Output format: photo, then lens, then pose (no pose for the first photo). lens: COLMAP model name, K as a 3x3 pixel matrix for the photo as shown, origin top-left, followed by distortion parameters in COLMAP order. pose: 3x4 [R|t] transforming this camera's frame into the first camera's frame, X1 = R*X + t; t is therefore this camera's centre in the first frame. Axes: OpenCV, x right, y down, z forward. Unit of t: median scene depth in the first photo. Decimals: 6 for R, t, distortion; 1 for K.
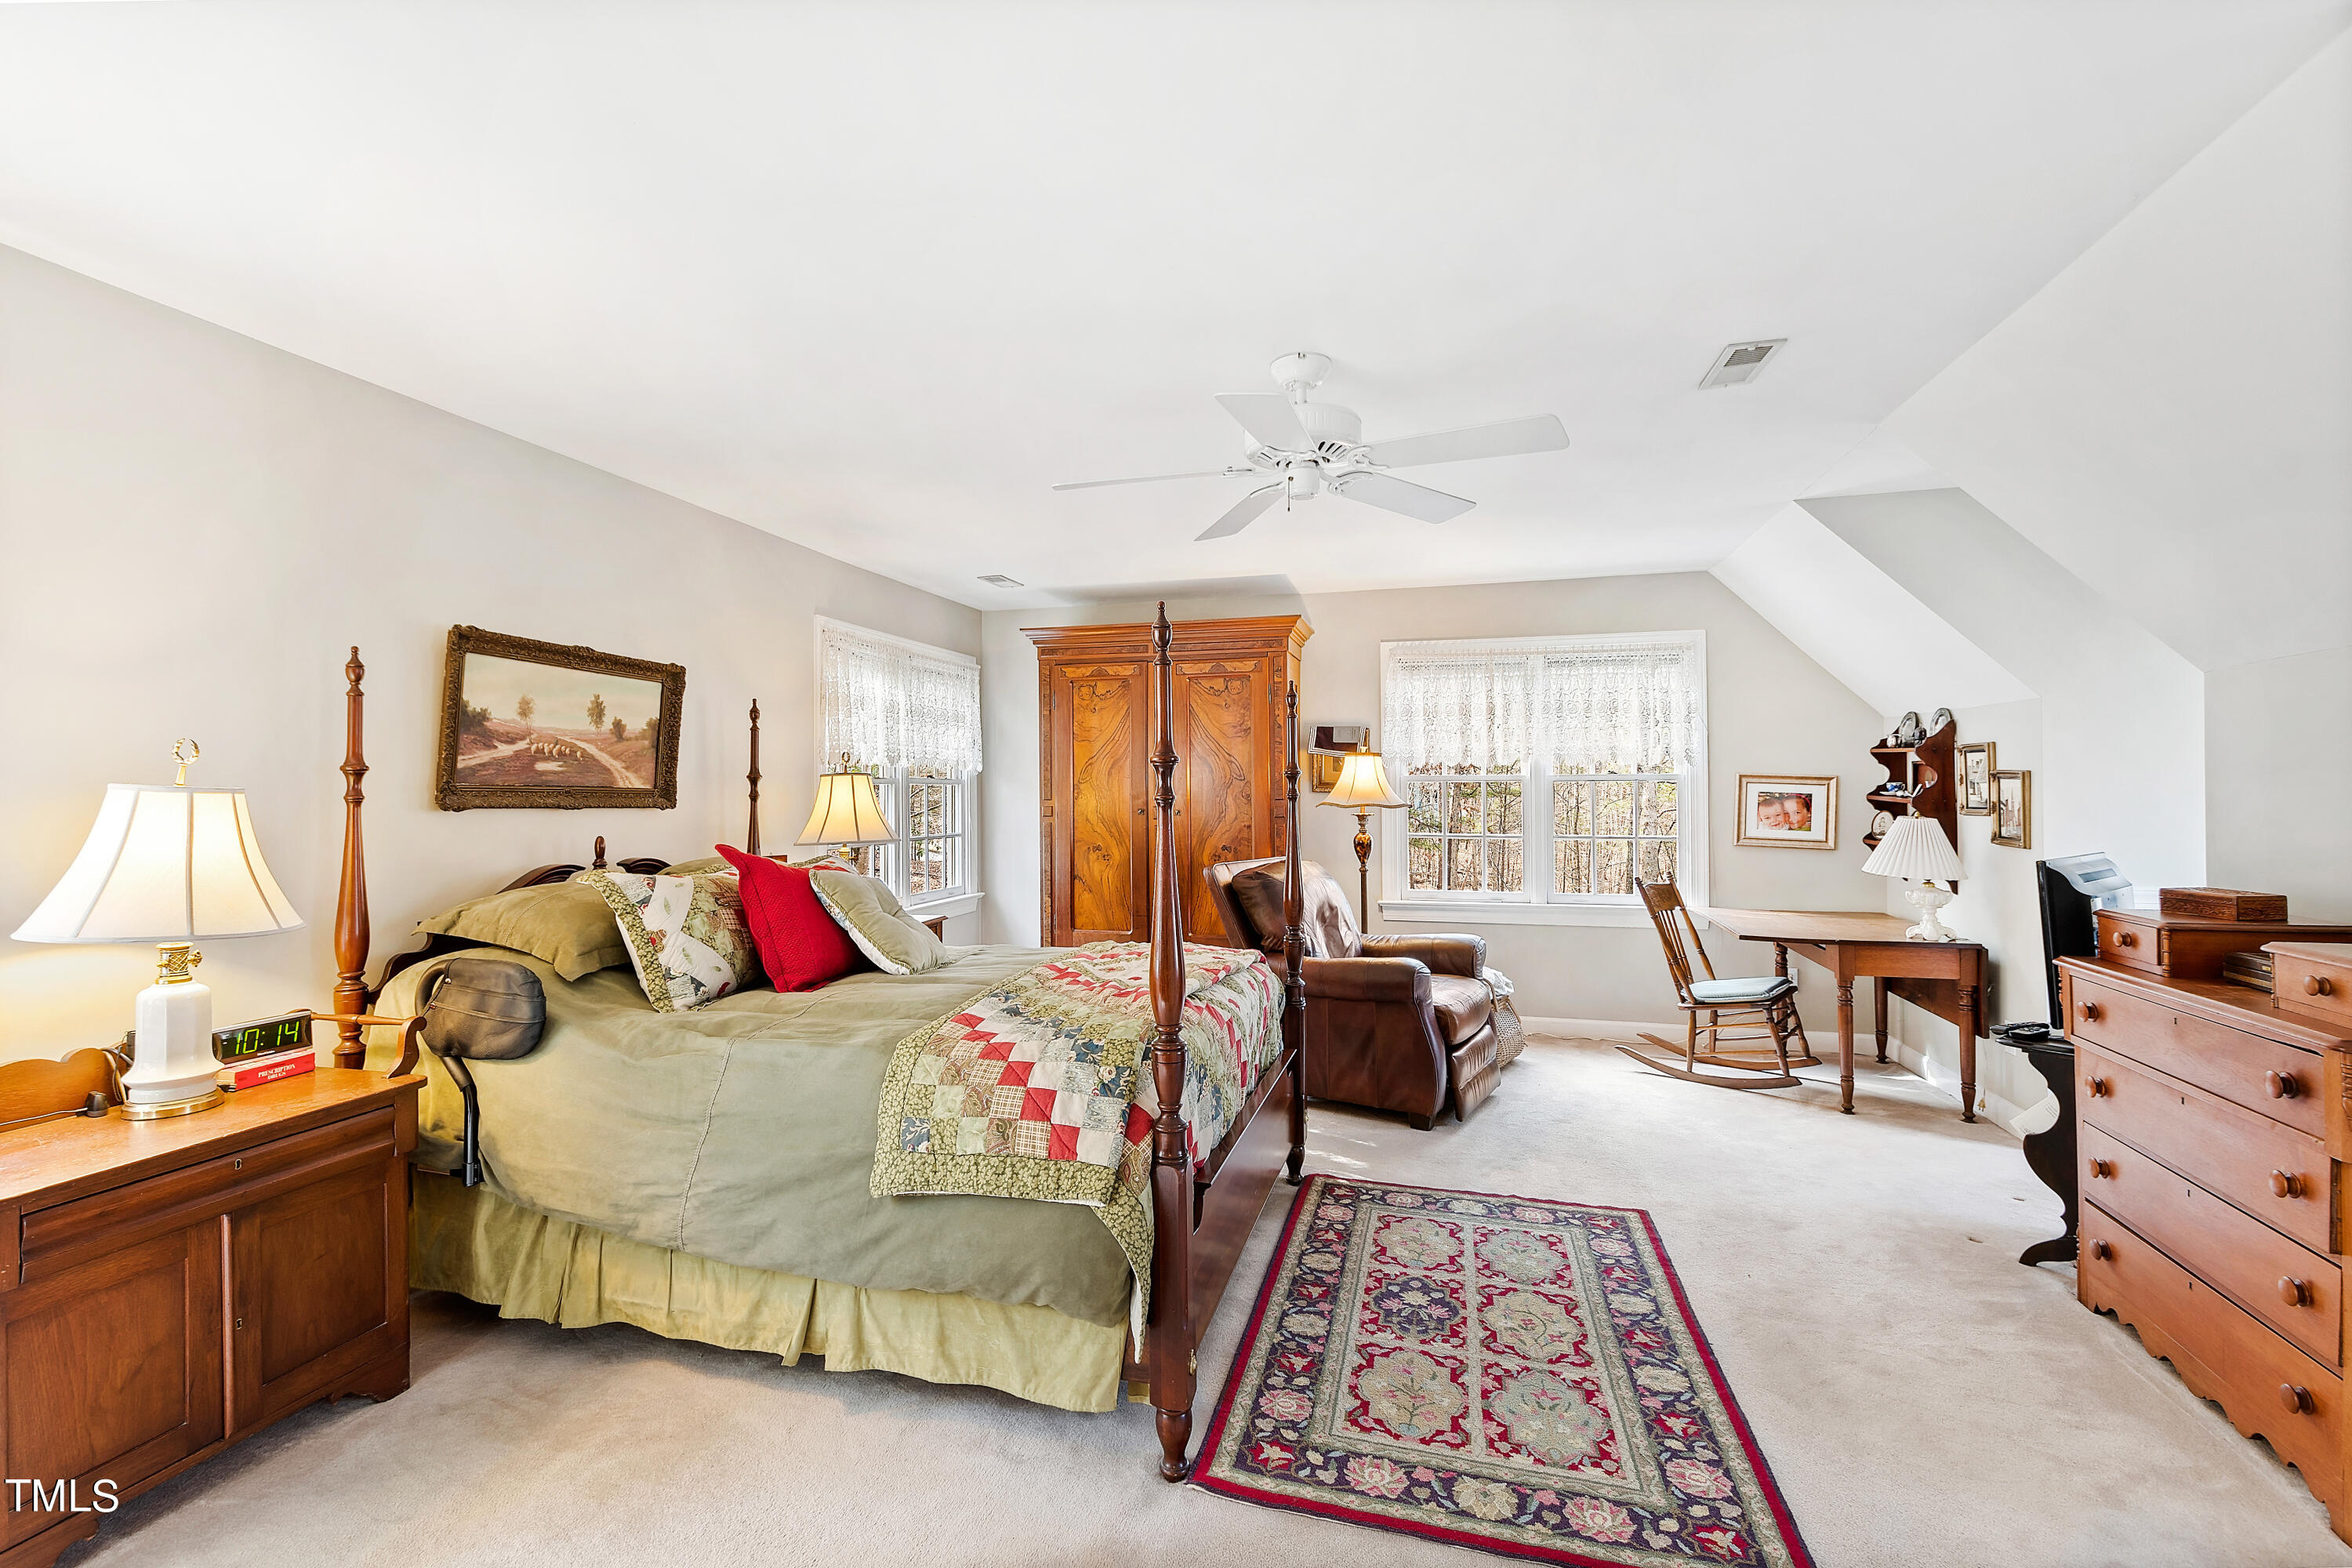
lens RADIAL K [[1022.0, 0, 1134.1], [0, 1022.0, 779.3], [0, 0, 1]] dist [-0.007446, -0.002202]
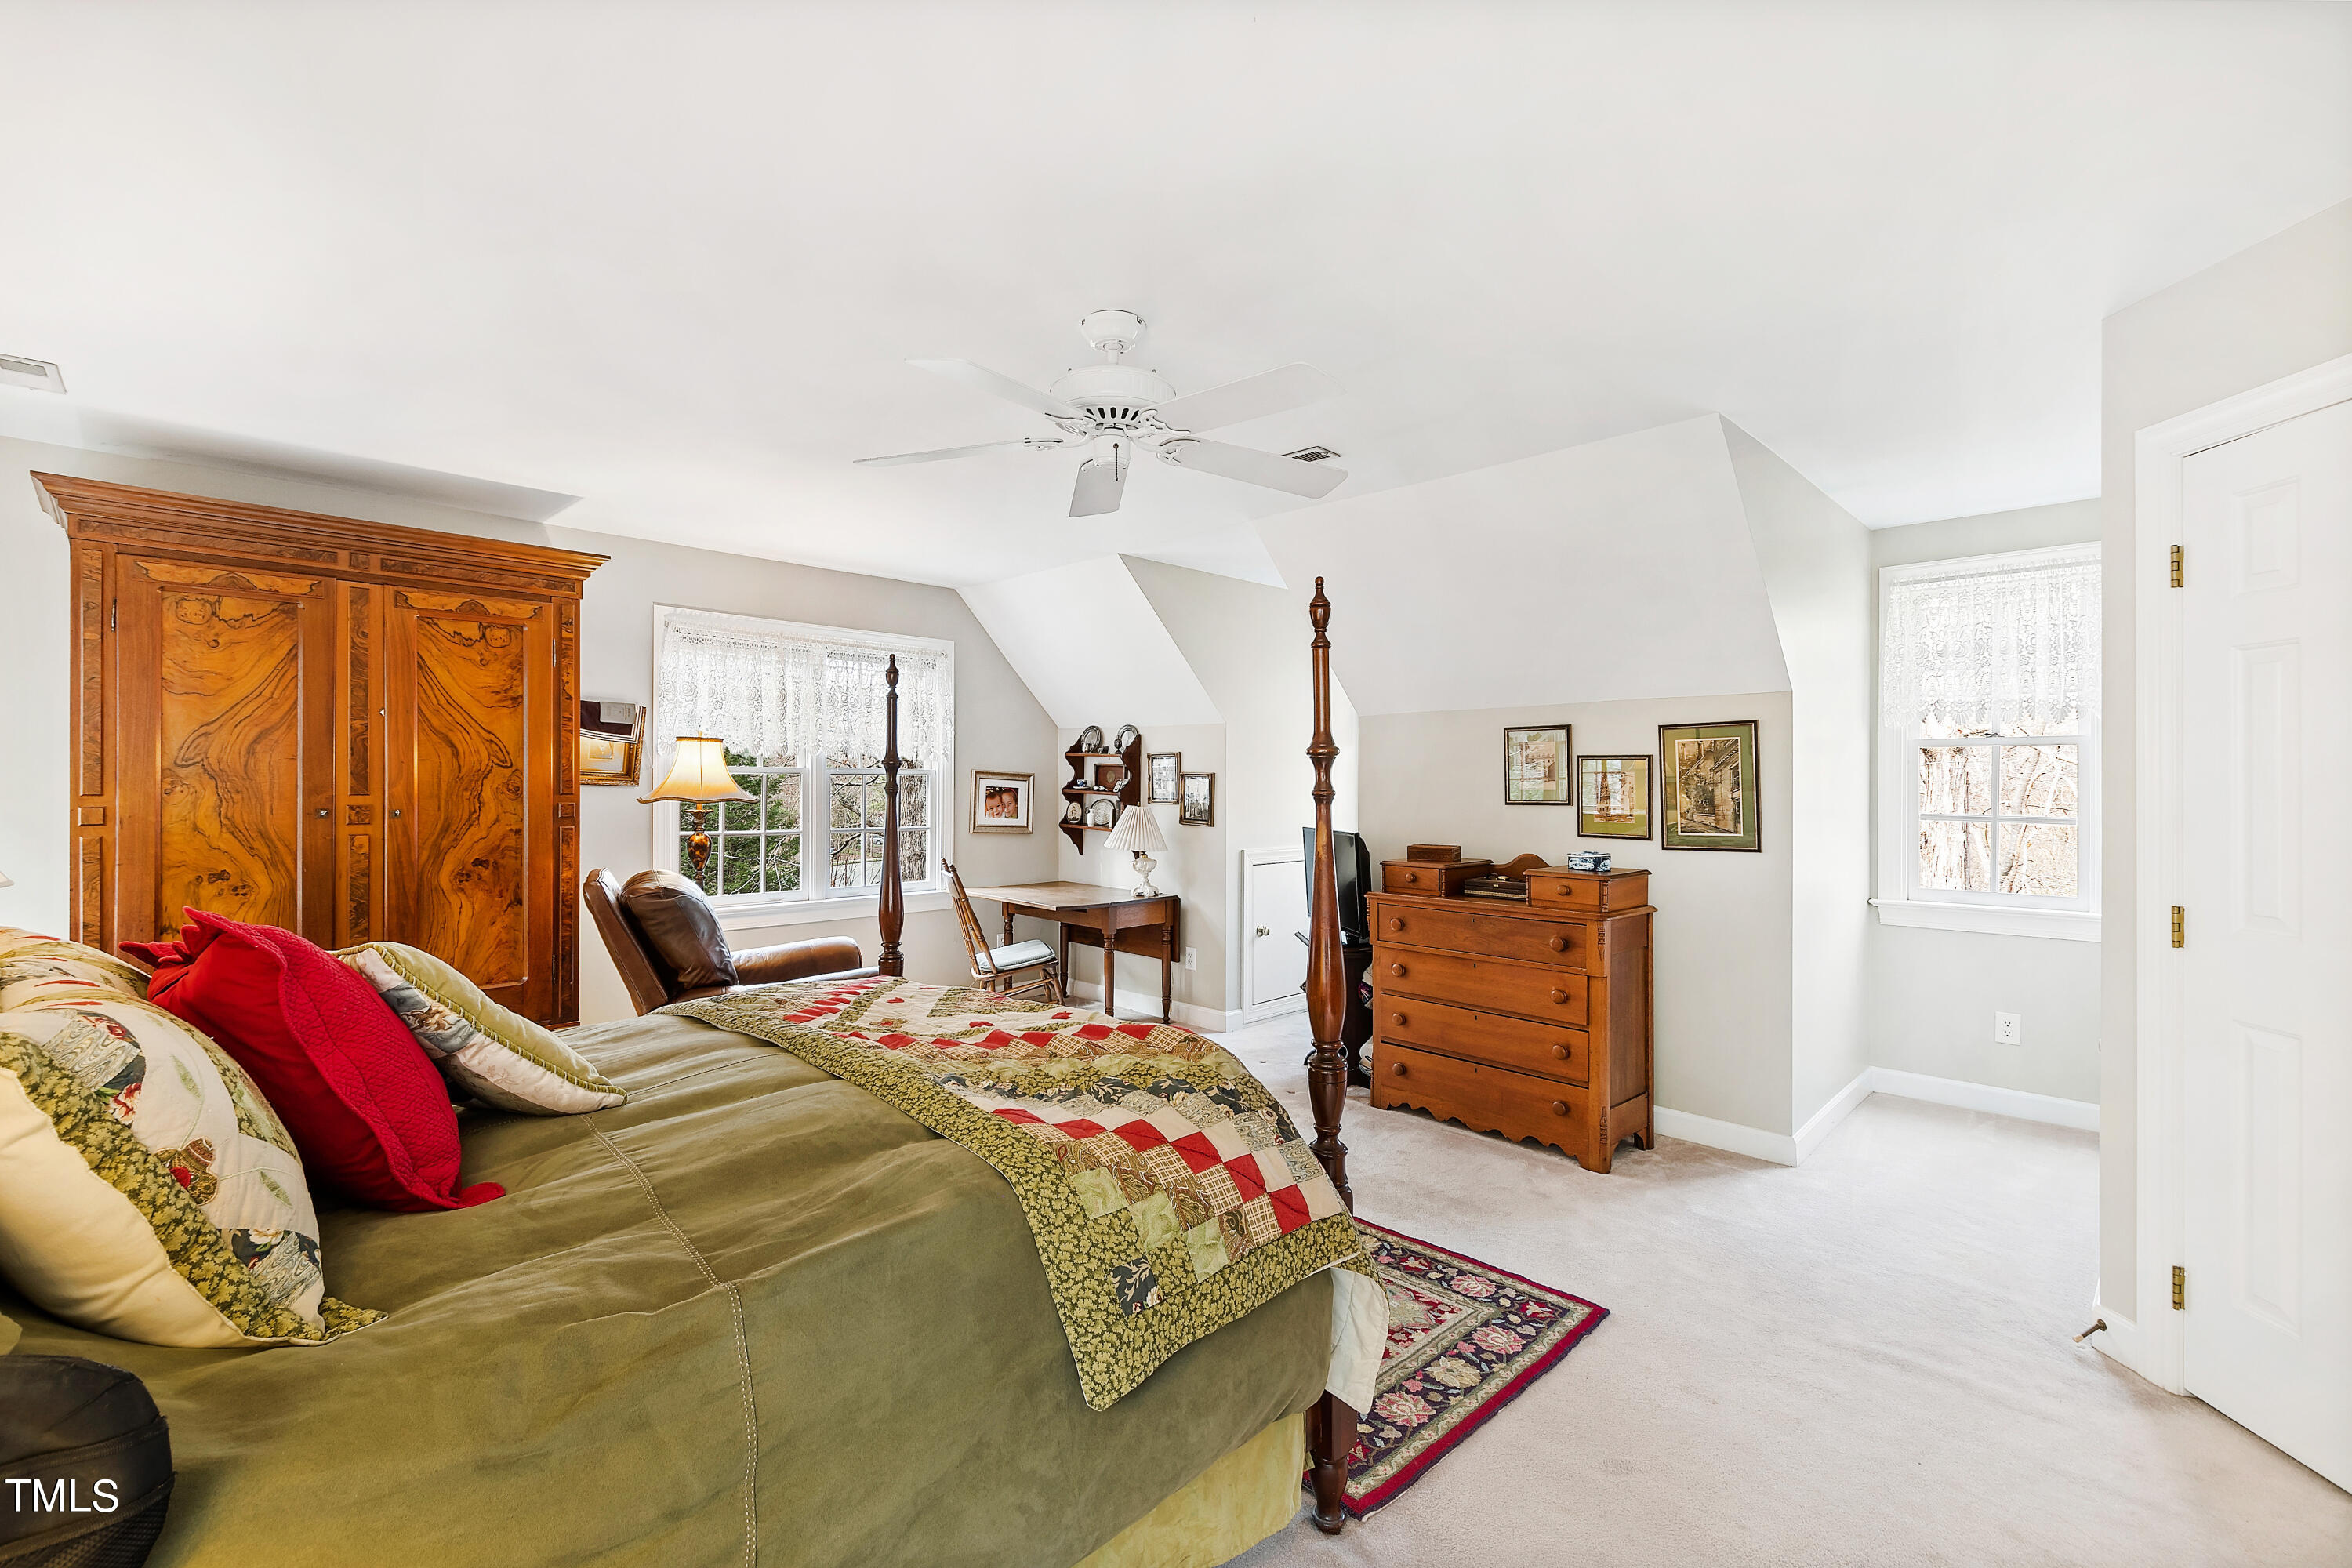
lens RADIAL K [[1022.0, 0, 1153.8], [0, 1022.0, 783.6], [0, 0, 1]] dist [-0.007446, -0.002202]
pose [[0.485241, 0.007096, 0.874352, -0.617162], [-0.014881, 0.999889, 0.000143, 0.011587], [-0.874254, -0.013081, 0.485293, 0.513631]]
